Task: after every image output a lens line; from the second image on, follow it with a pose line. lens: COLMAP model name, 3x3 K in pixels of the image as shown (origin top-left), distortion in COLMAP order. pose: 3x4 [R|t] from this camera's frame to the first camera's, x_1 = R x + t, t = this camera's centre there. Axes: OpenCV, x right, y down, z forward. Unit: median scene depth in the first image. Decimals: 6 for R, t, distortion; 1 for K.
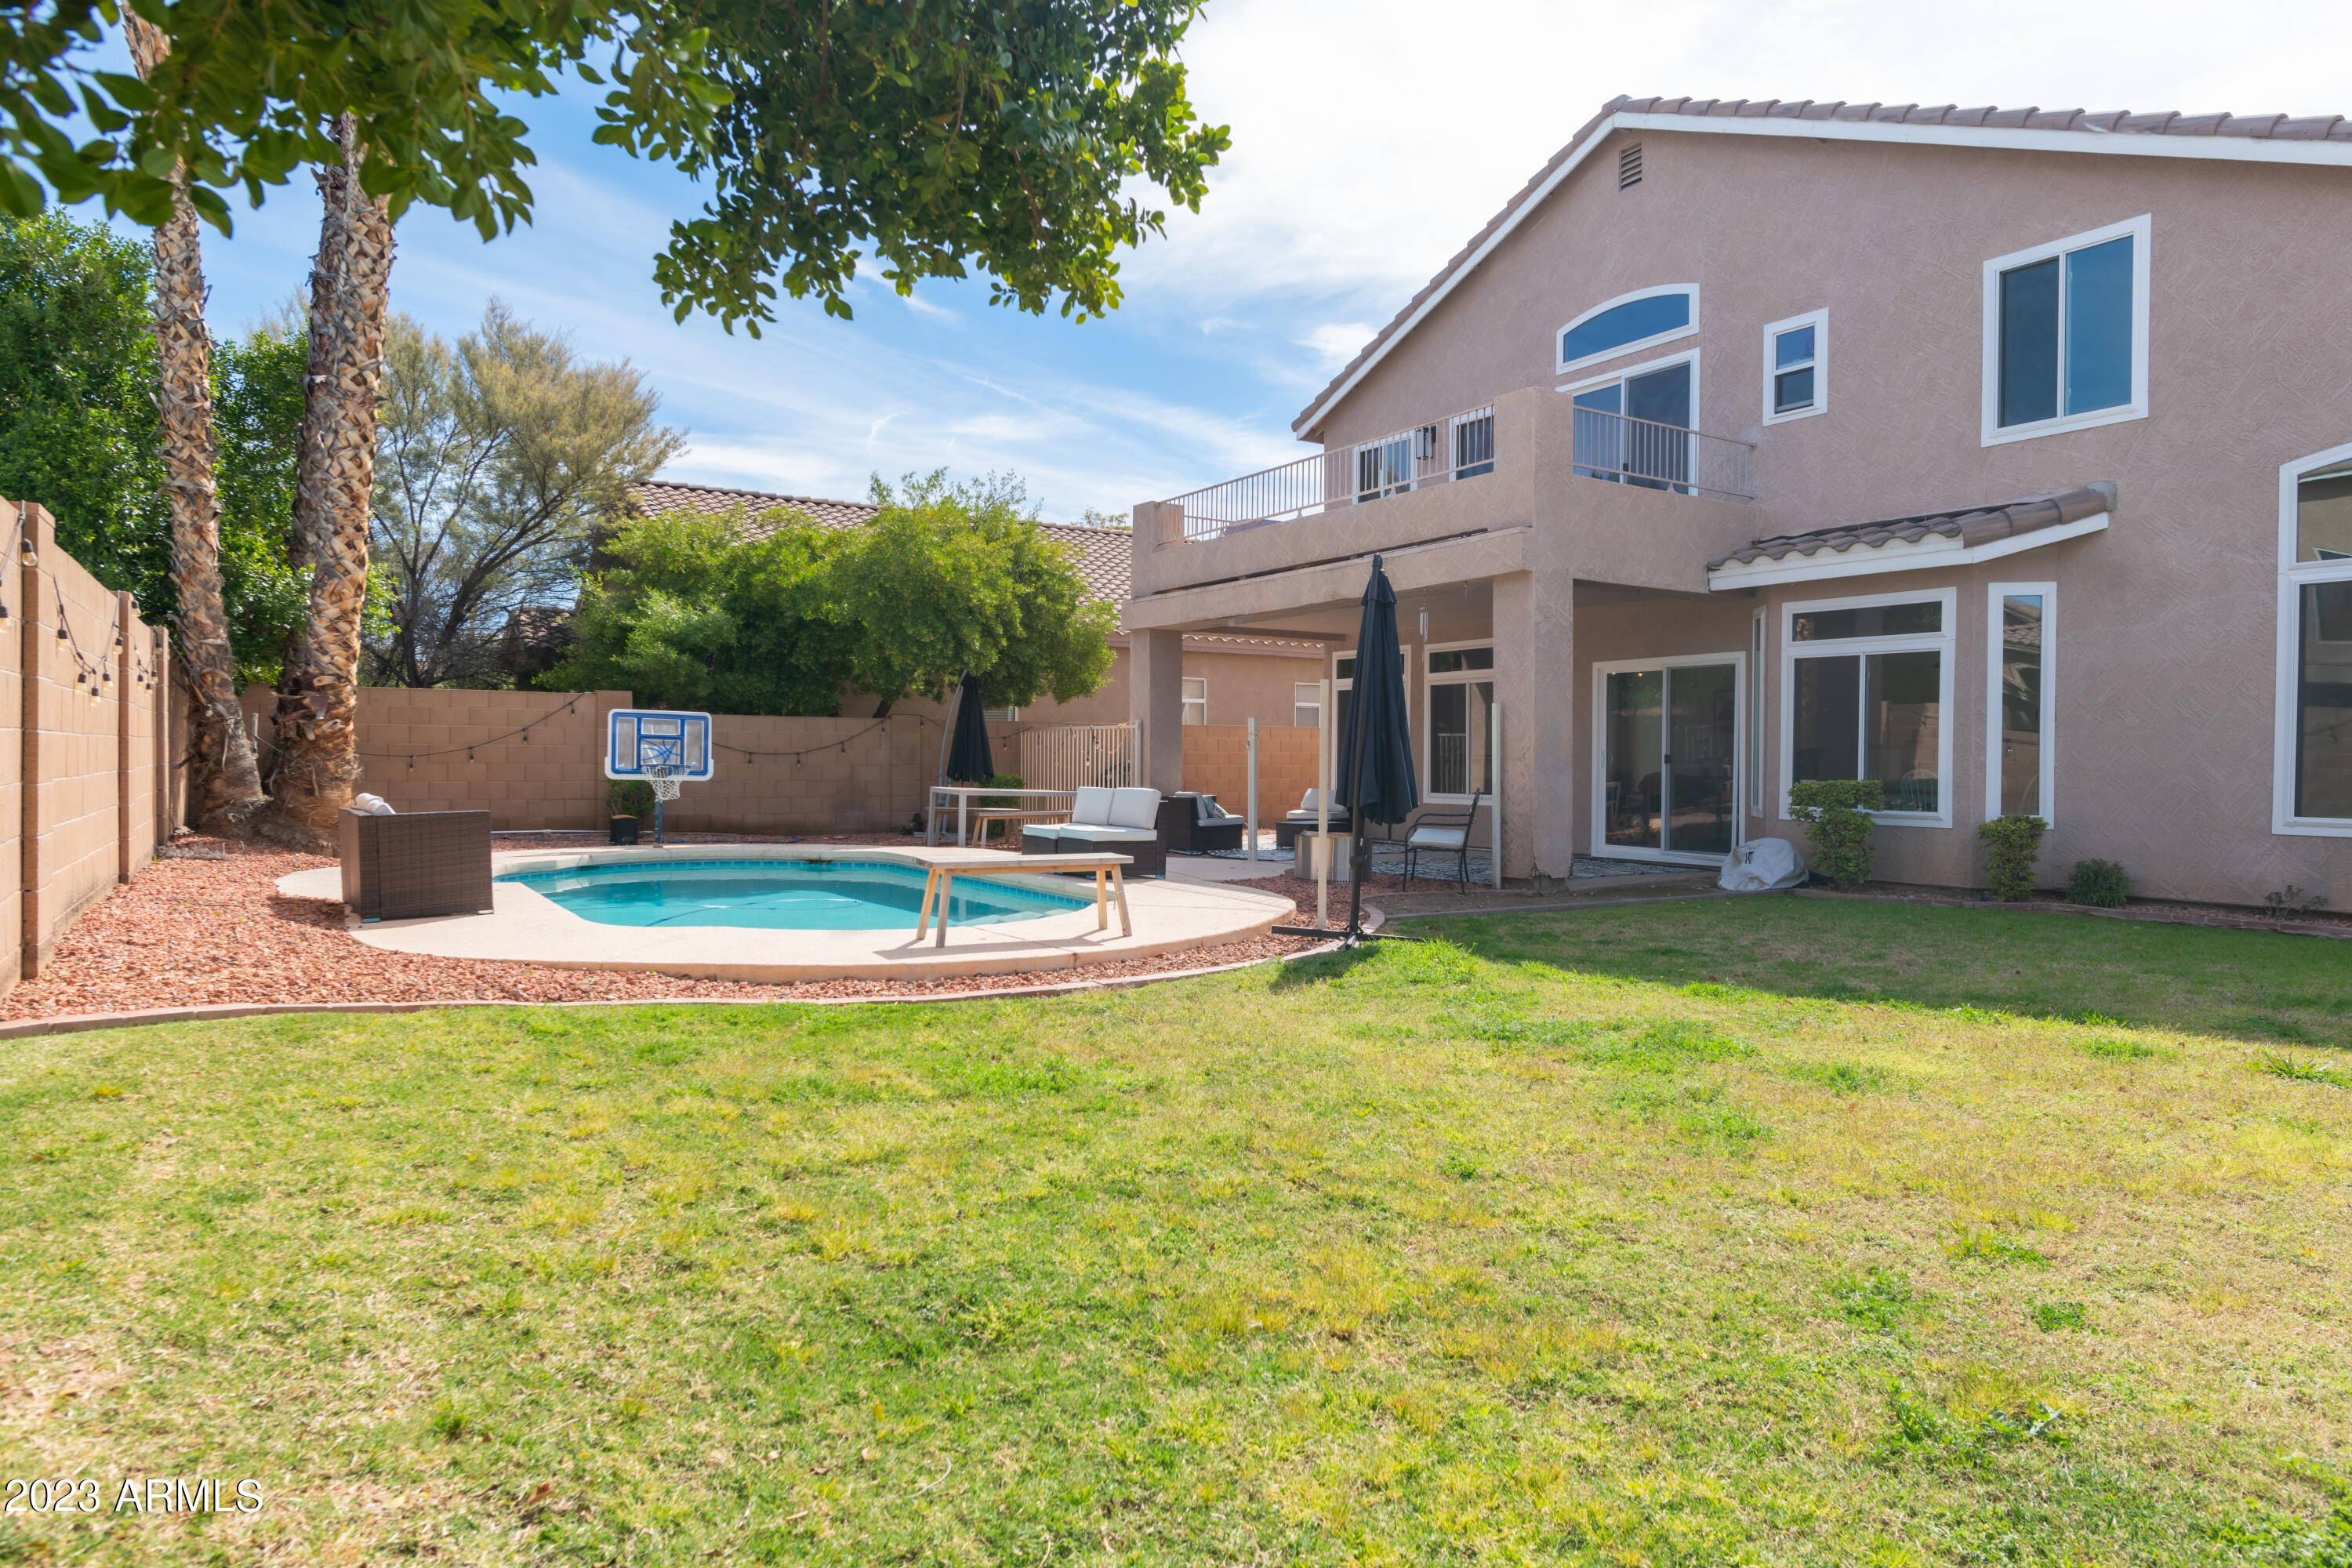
lens RADIAL K [[1358.3, 0, 1171.5], [0, 1358.3, 768.0], [0, 0, 1]] dist [-0.011846, 0.004238]
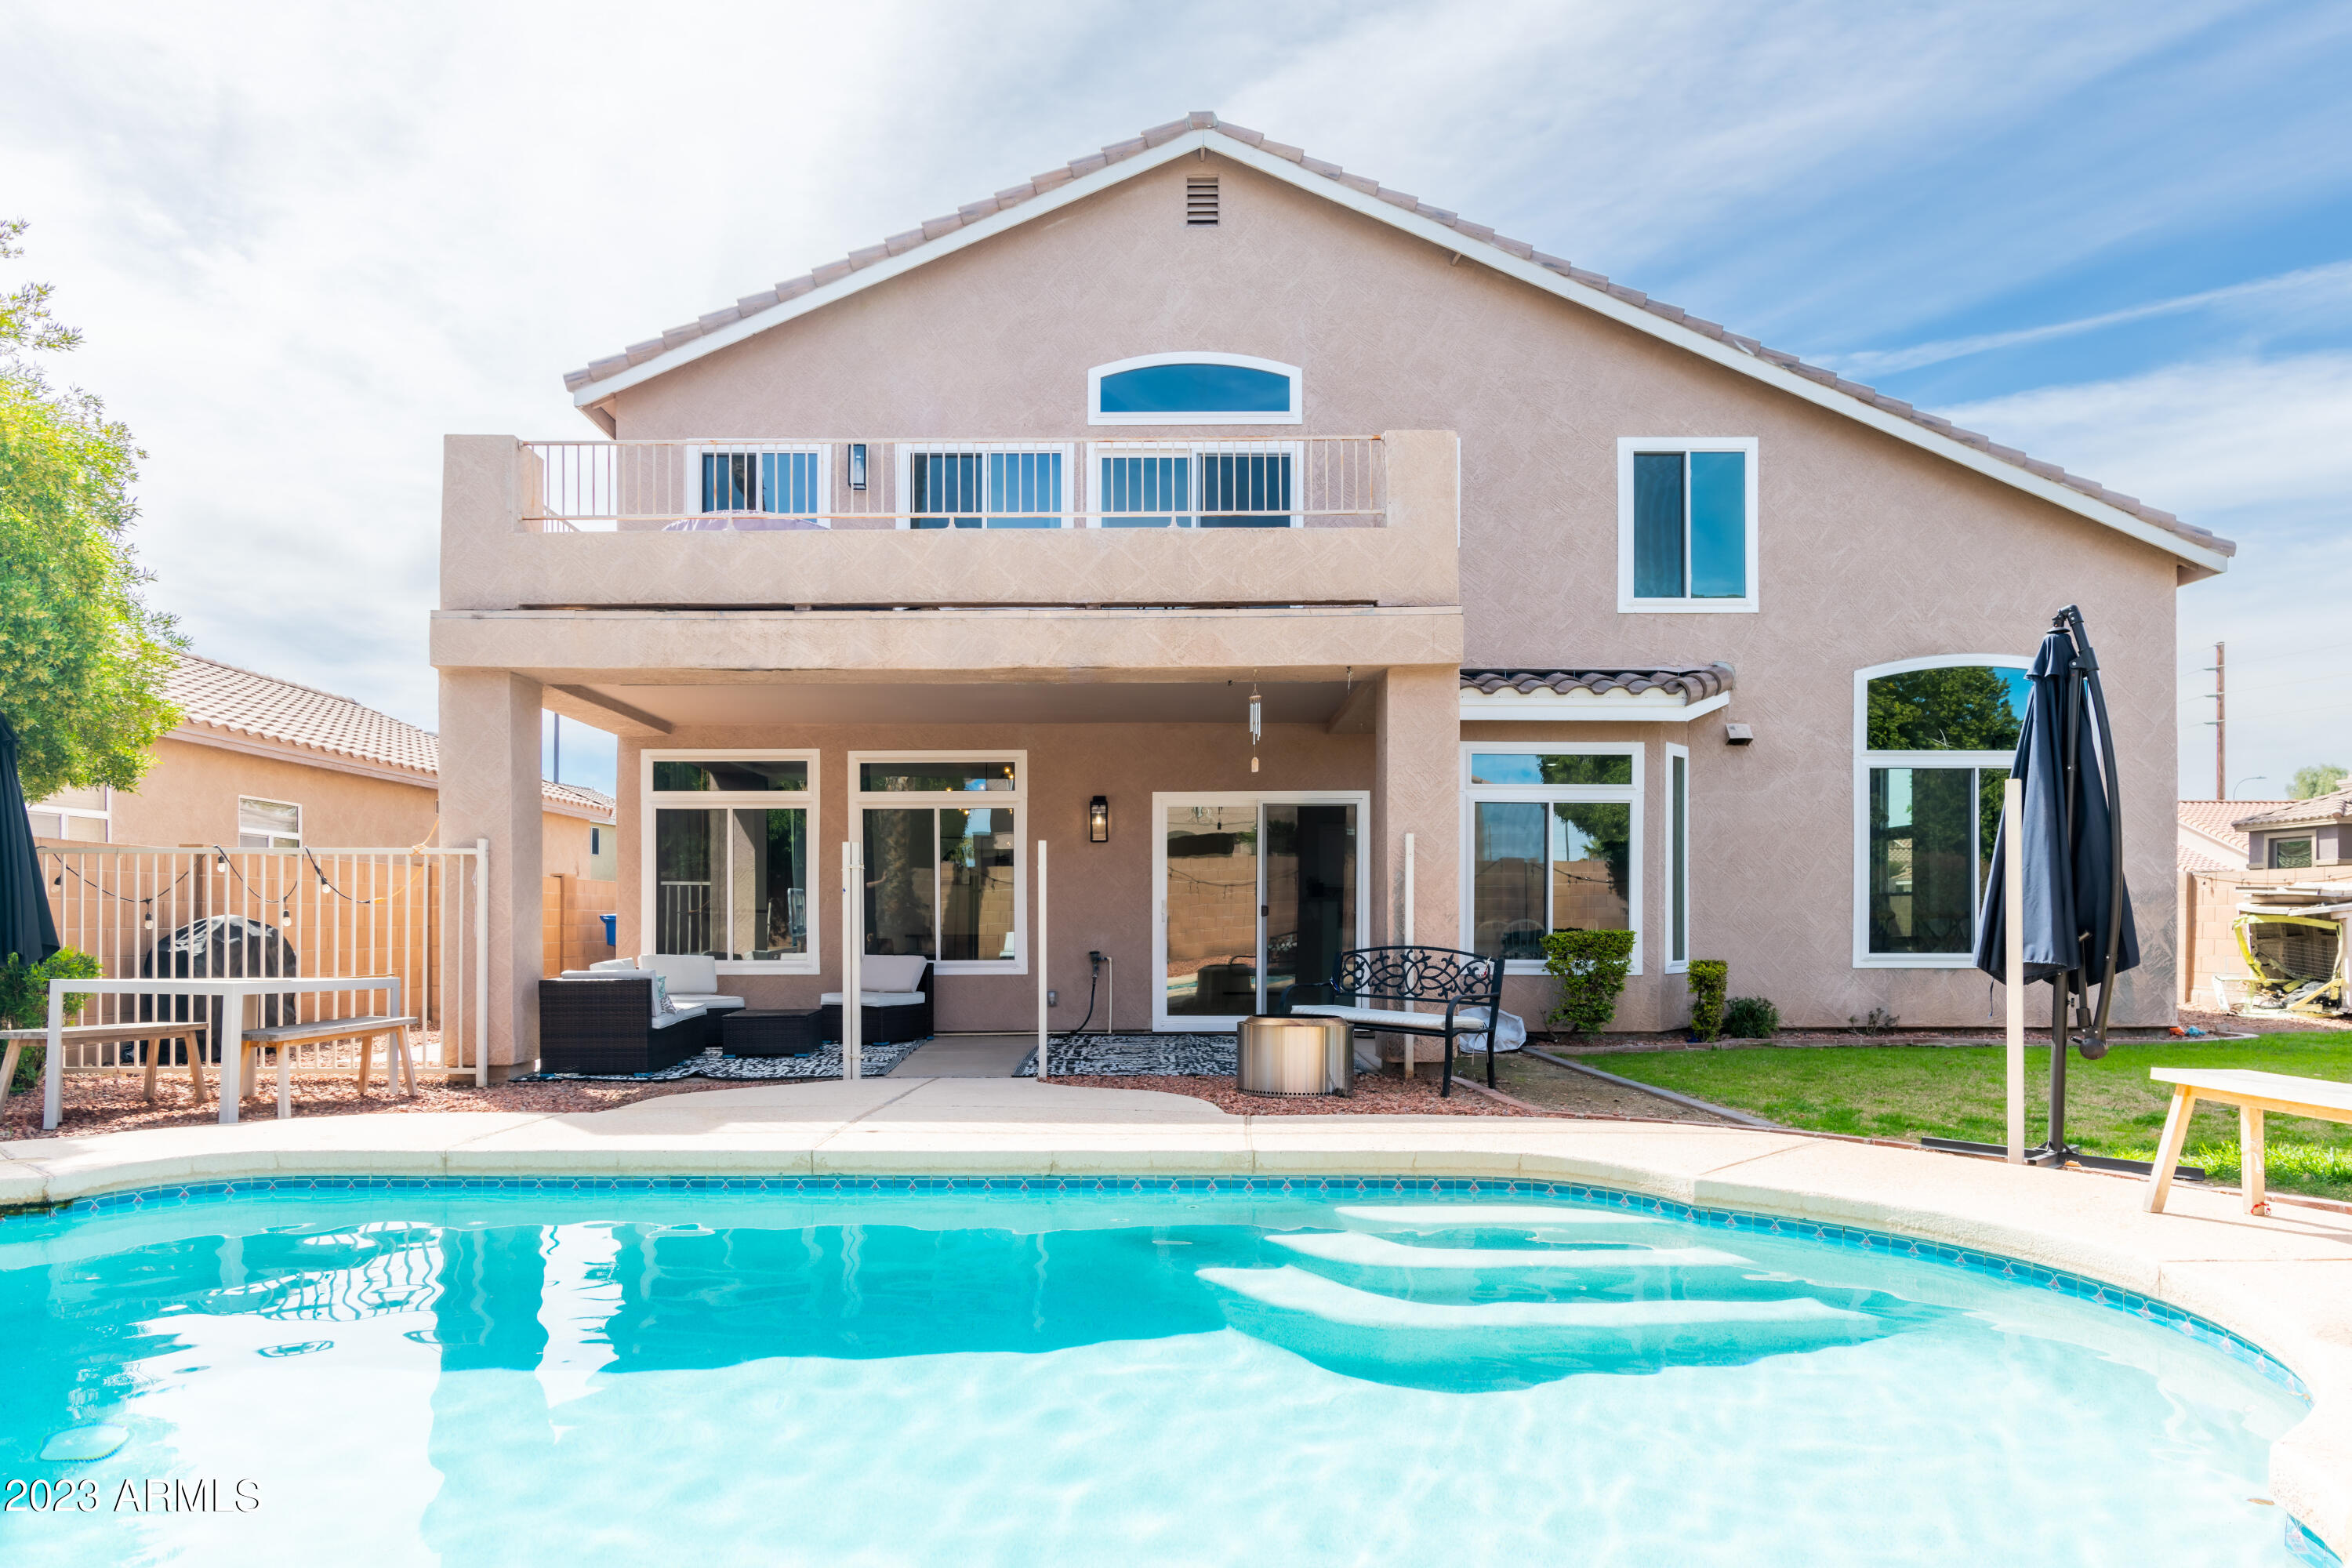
lens RADIAL K [[1358.3, 0, 1165.1], [0, 1358.3, 928.0], [0, 0, 1]] dist [-0.011846, 0.004238]
pose [[0.544059, -0.011446, 0.838969, -0.399490], [0.010841, 0.999919, 0.006612, -0.001591], [-0.838977, 0.005497, 0.544140, 0.595804]]
